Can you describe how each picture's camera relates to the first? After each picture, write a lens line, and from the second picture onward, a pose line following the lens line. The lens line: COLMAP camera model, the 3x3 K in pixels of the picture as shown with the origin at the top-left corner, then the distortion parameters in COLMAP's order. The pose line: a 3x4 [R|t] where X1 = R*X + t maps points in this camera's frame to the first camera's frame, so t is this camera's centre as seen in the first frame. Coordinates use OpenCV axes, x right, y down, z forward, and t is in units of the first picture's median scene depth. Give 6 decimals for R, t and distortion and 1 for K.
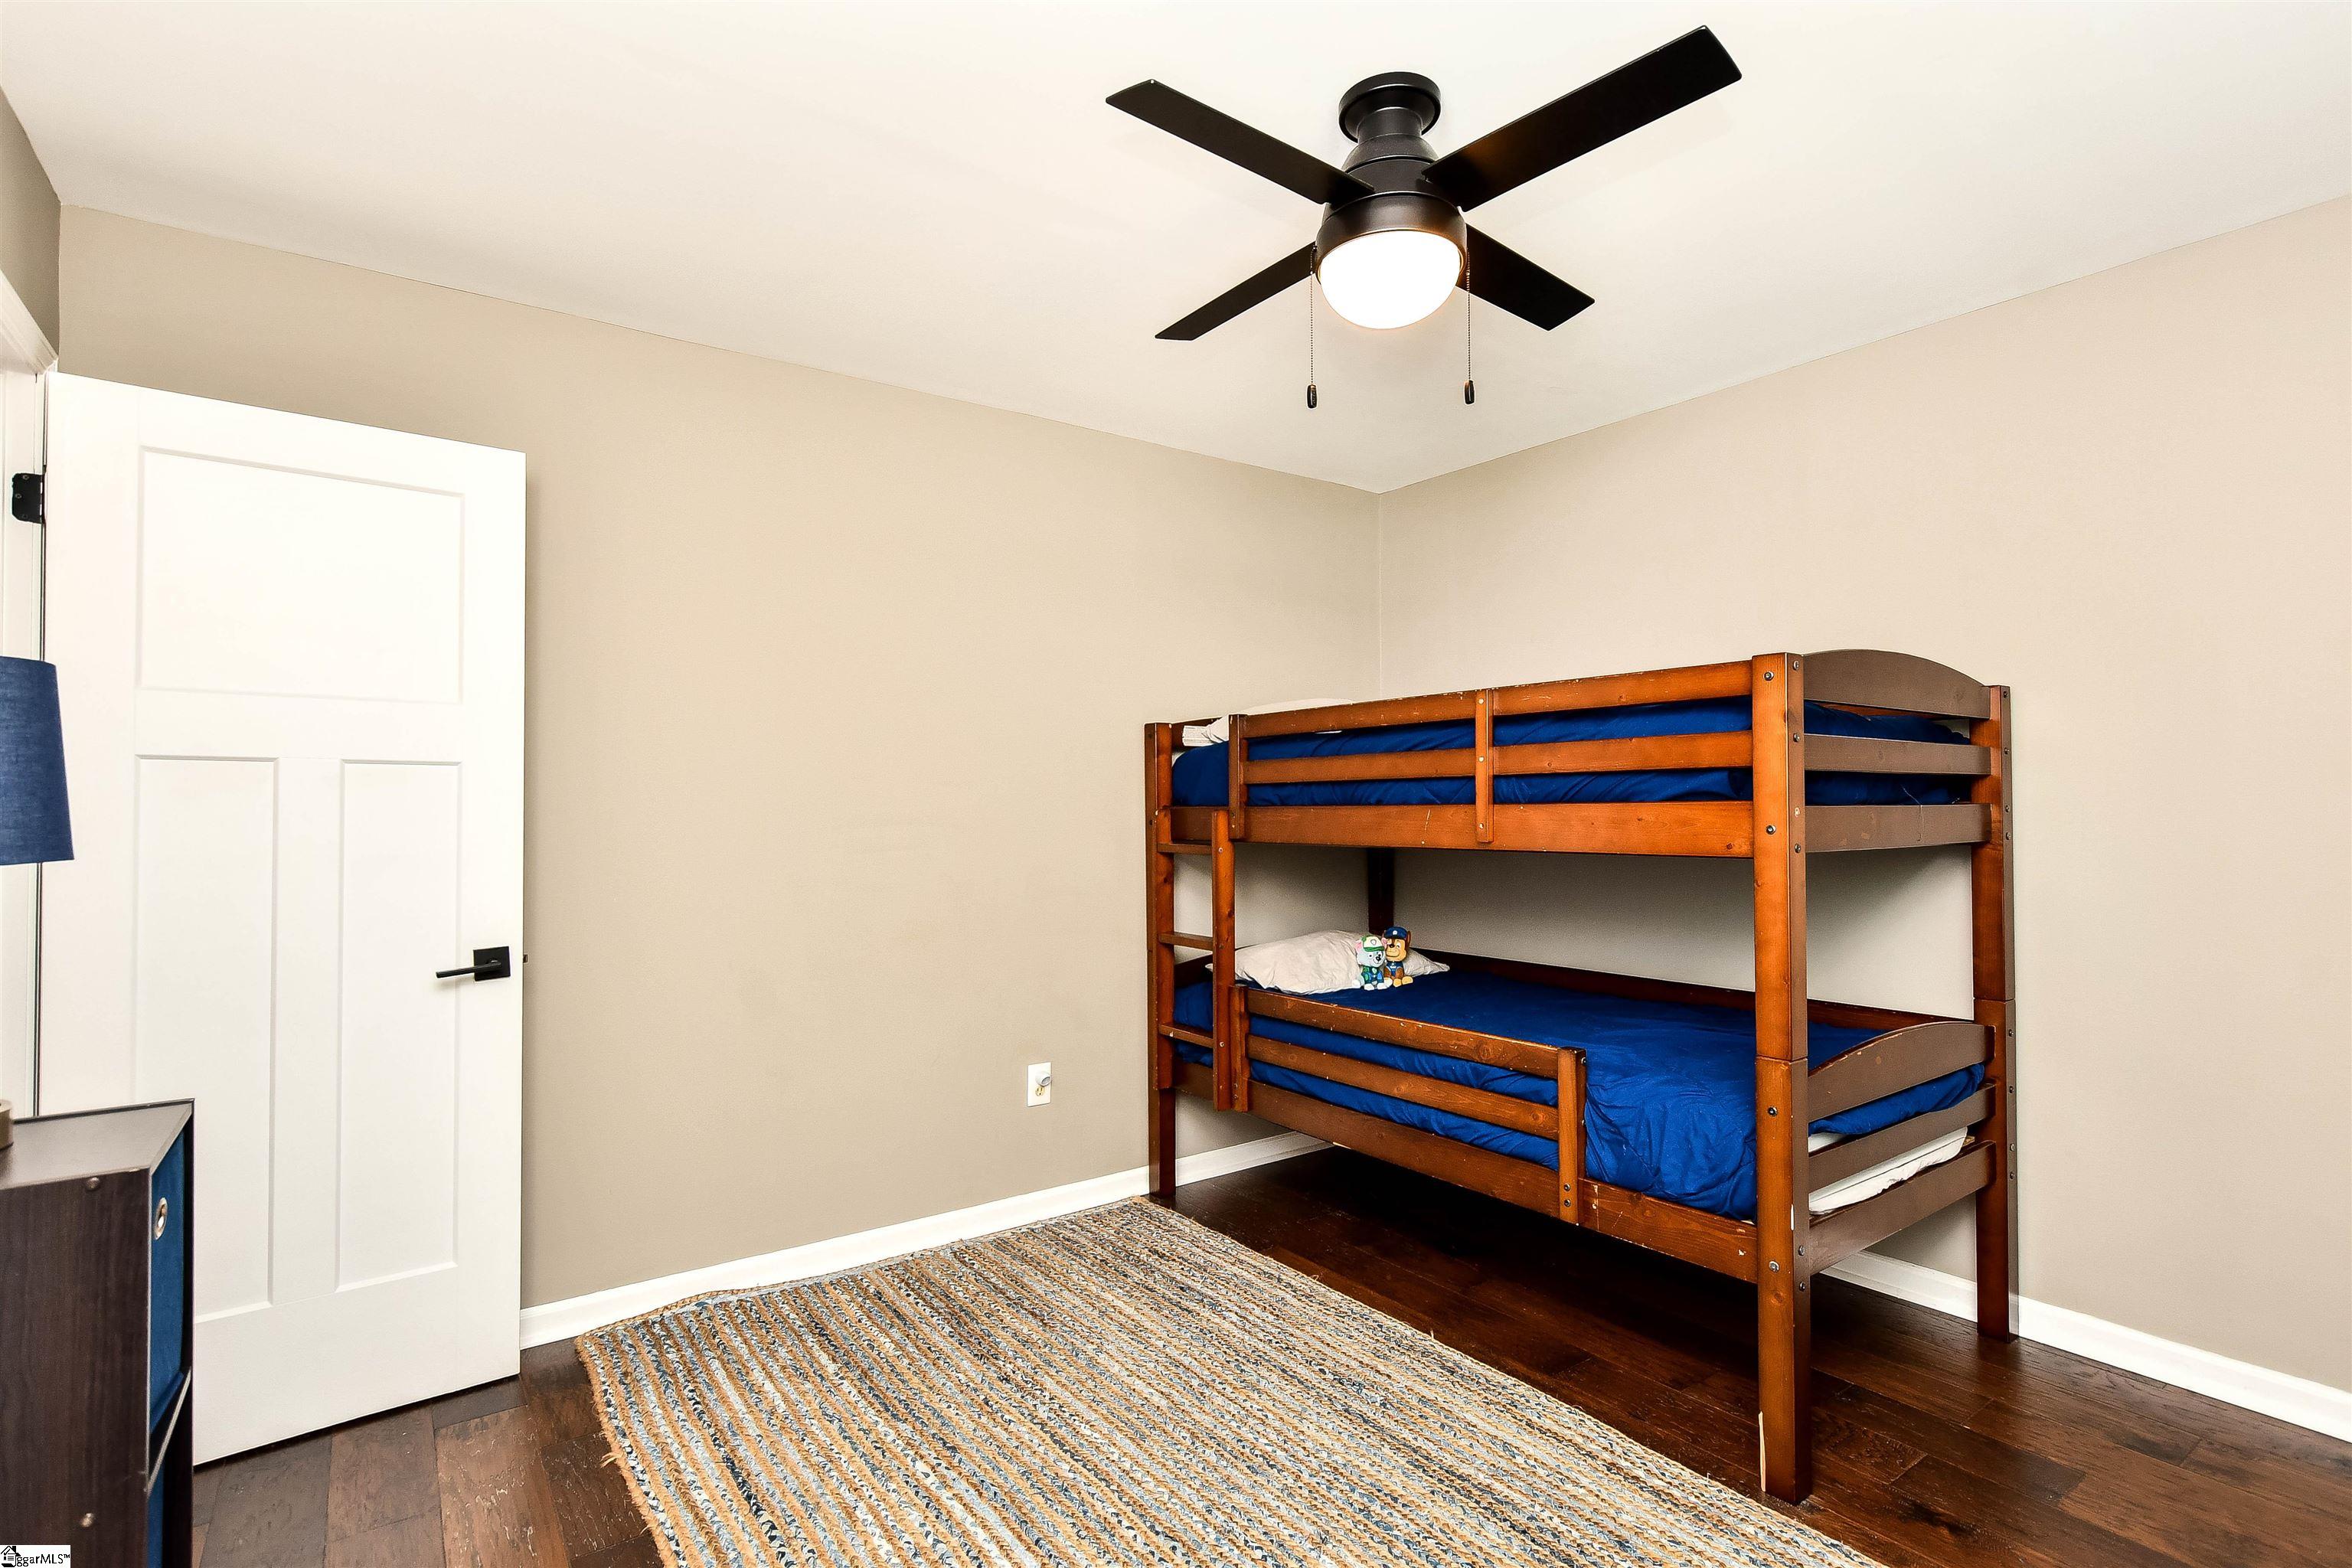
lens RADIAL K [[1131.4, 0, 1176.0], [0, 1131.4, 784.0], [0, 0, 1]] dist [0.031817, -0.000016]
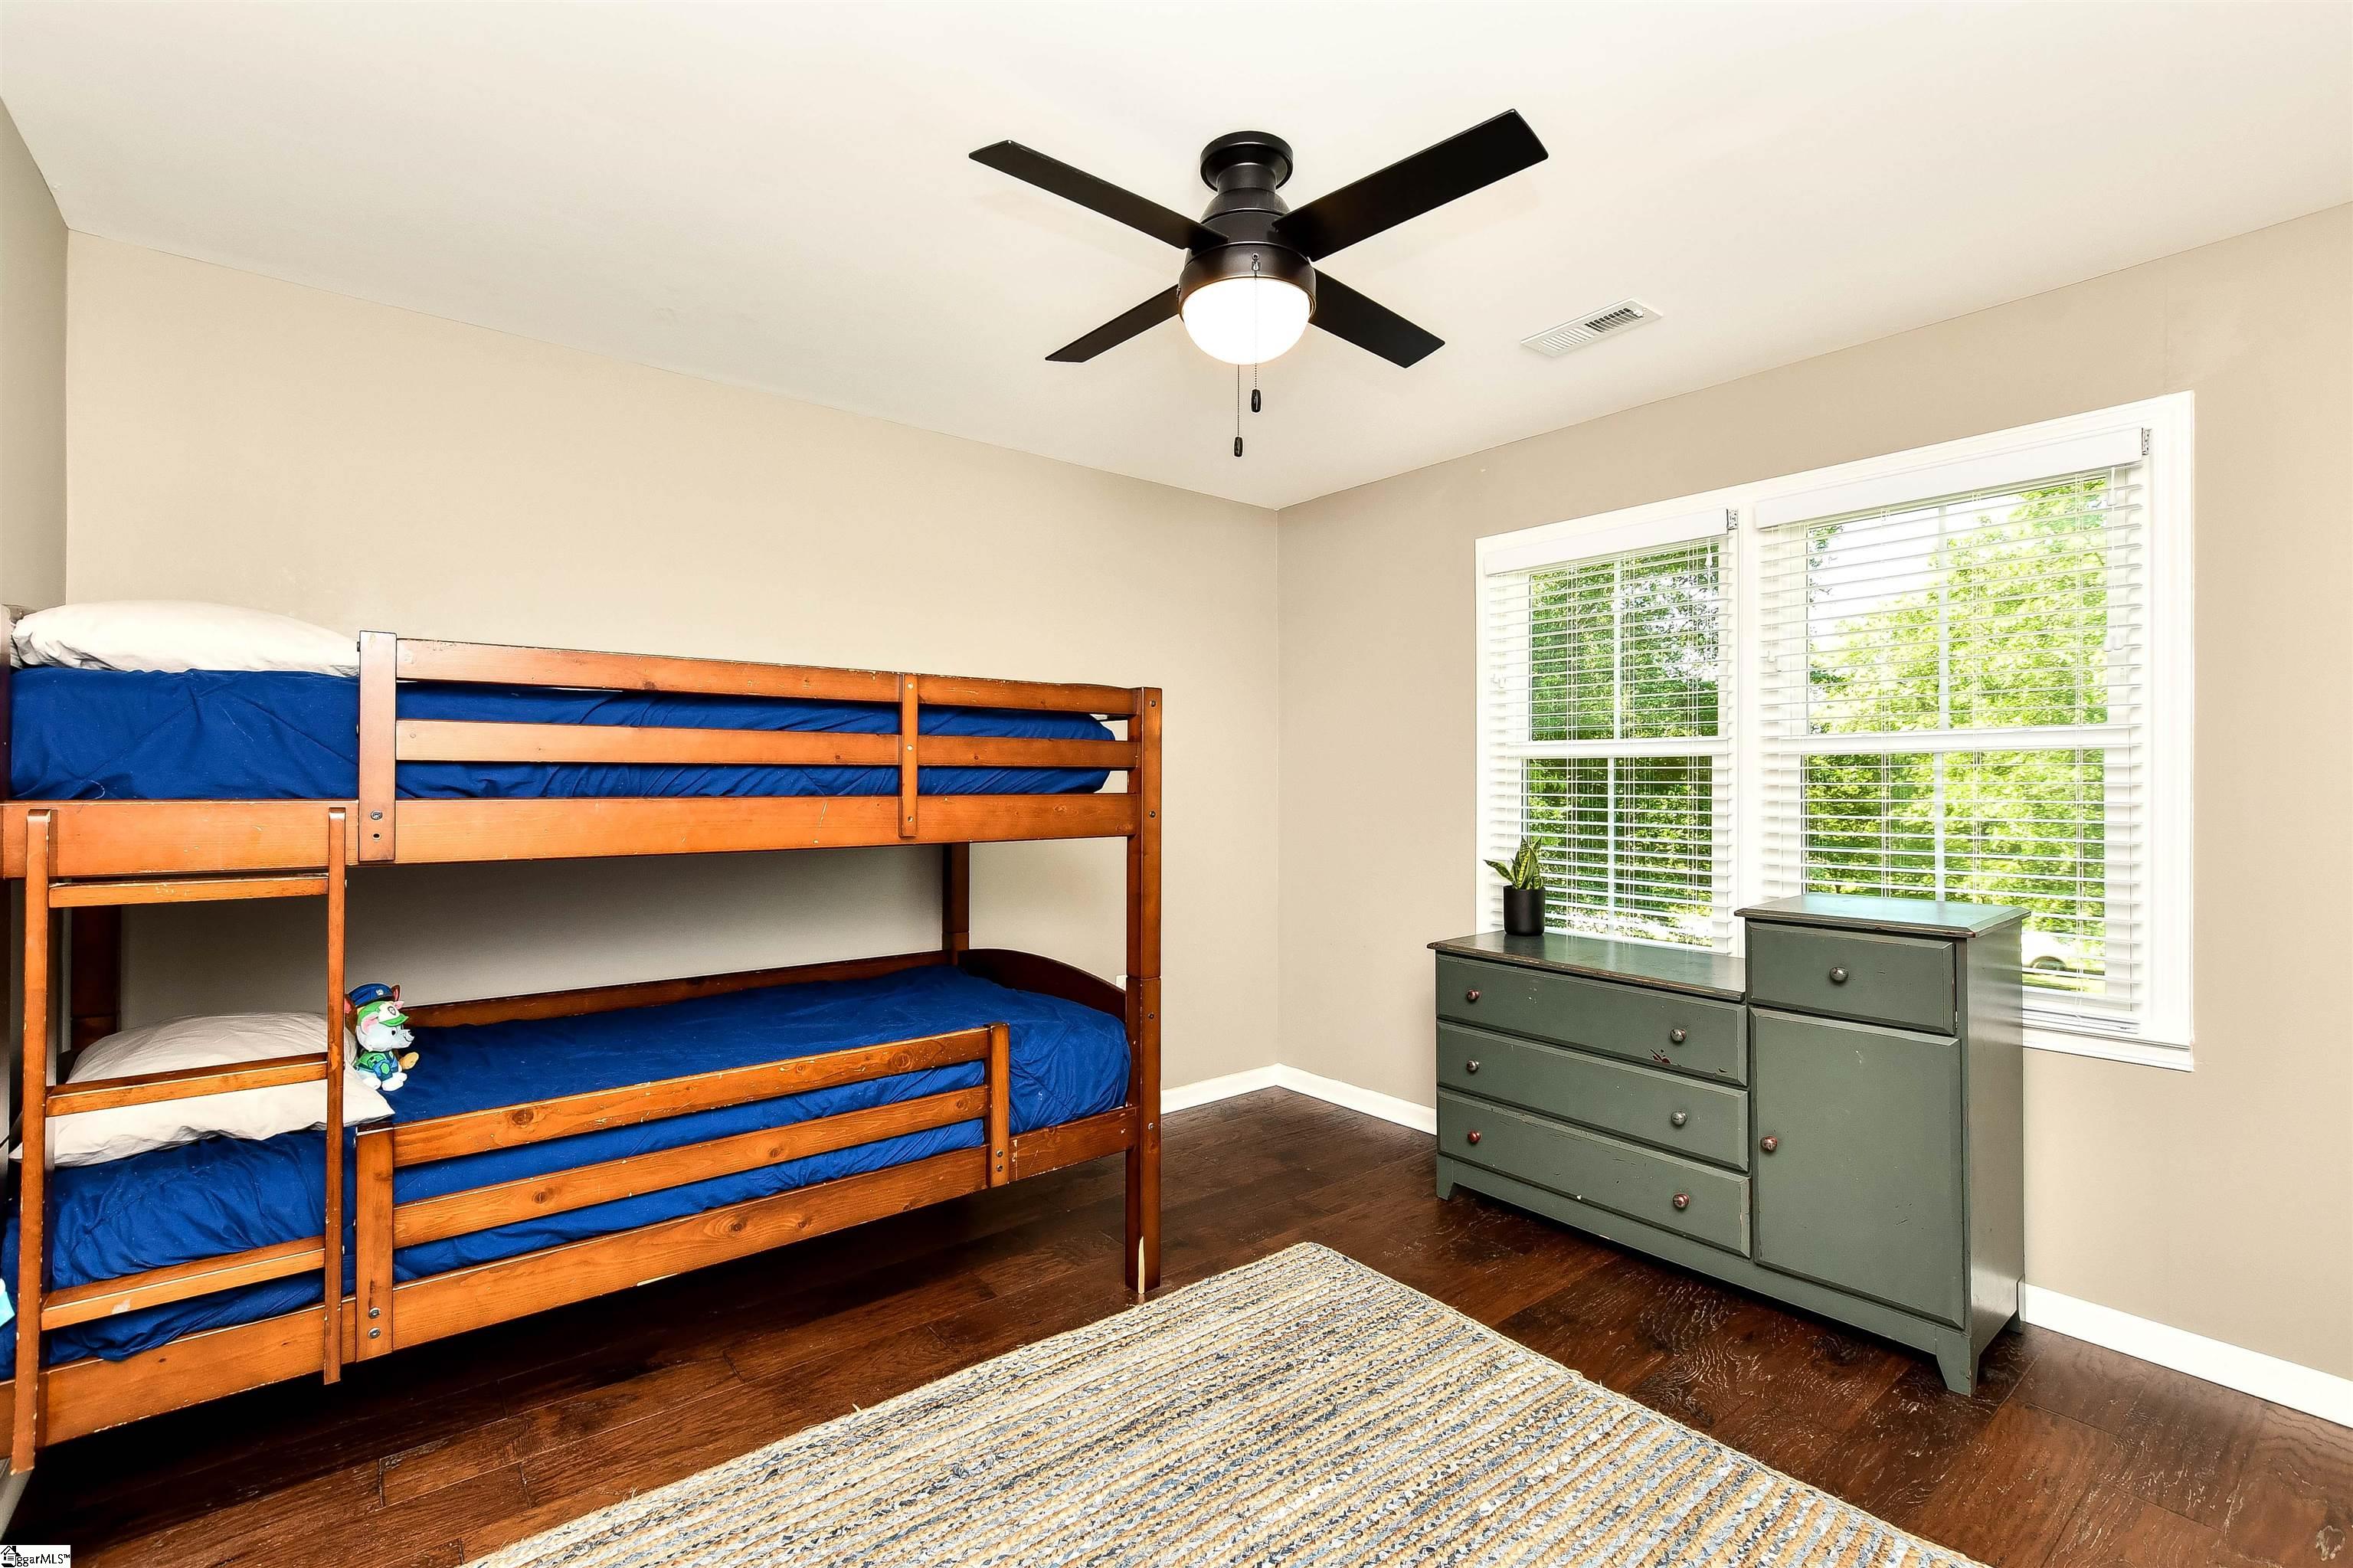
lens RADIAL K [[1013.0, 0, 1176.5], [0, 1013.0, 784.0], [0, 0, 1]] dist [-0.001010, 0.000011]
pose [[-0.043272, 0.020384, 0.998855, -0.578475], [-0.016082, 0.999648, -0.021097, 0.022532], [-0.998934, -0.016976, -0.042928, 0.822483]]
